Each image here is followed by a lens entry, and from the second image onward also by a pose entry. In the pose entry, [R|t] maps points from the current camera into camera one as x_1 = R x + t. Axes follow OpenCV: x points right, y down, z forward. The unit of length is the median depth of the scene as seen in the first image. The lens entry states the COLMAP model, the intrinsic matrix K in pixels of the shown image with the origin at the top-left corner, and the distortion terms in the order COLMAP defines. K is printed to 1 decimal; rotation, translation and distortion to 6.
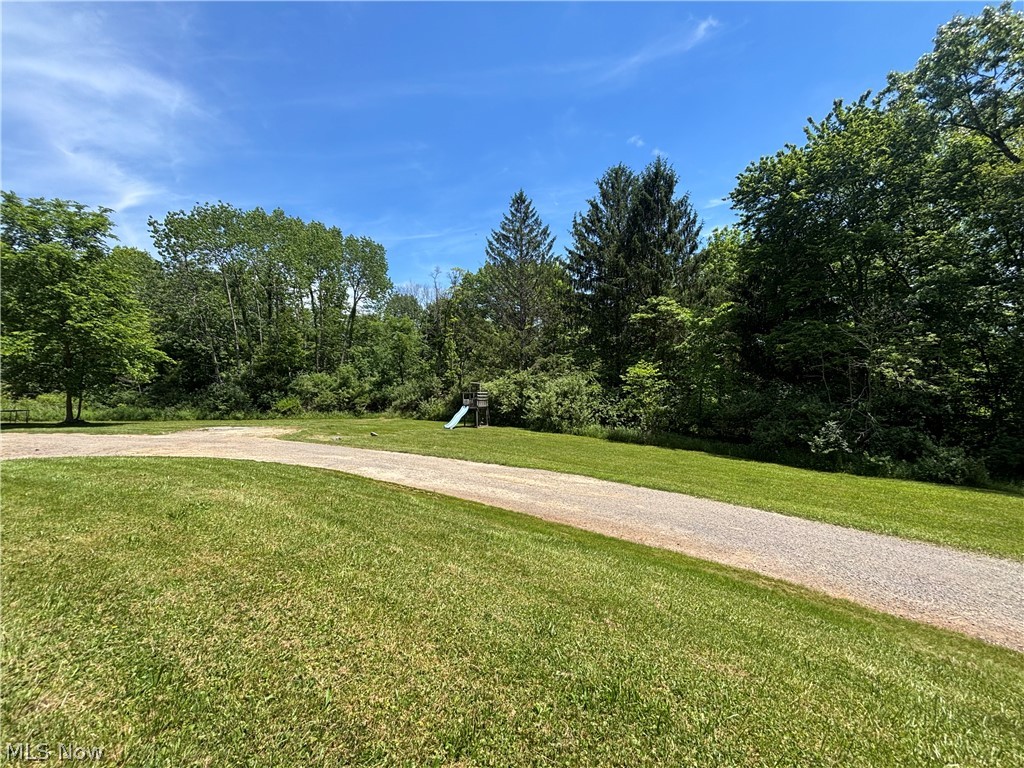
lens RADIAL K [[415.2, 0, 512.0], [0, 415.2, 384.0], [0, 0, 1]] dist [-0.000321, -0.000137]
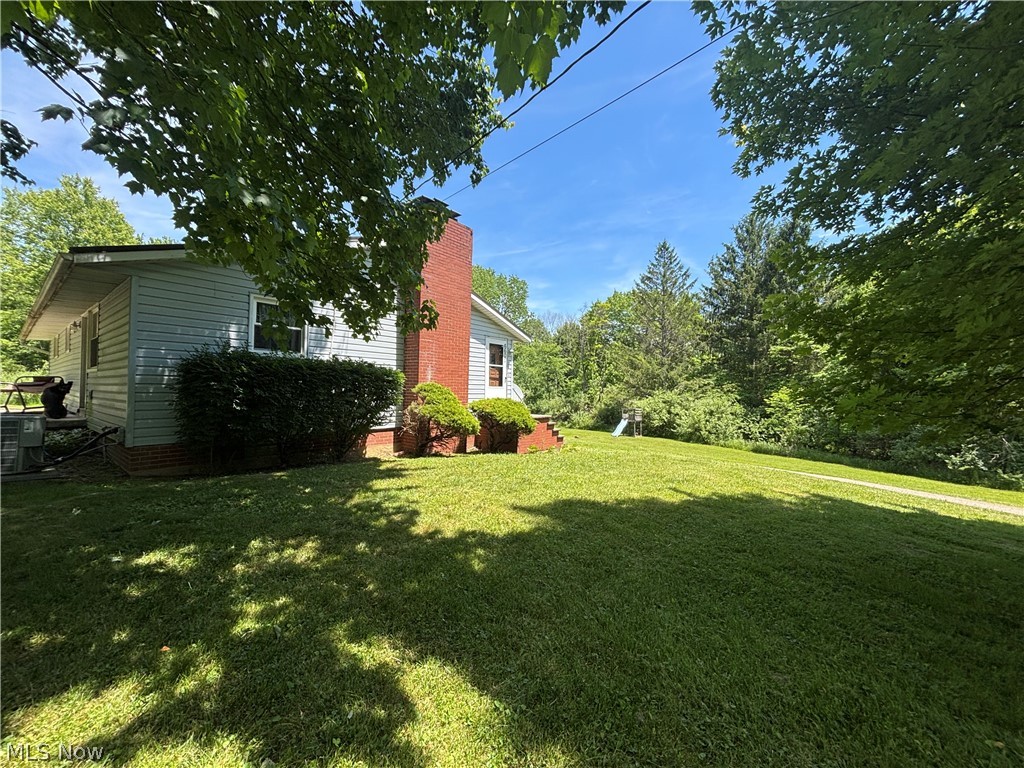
lens RADIAL K [[409.0, 0, 500.6], [0, 409.0, 389.3], [0, 0, 1]] dist [-0.040321, 0.010578]
pose [[0.972421, 0.022207, -0.232174, -0.186113], [-0.025224, 0.999631, -0.010033, -0.016041], [0.231866, 0.015612, 0.972622, -0.276171]]
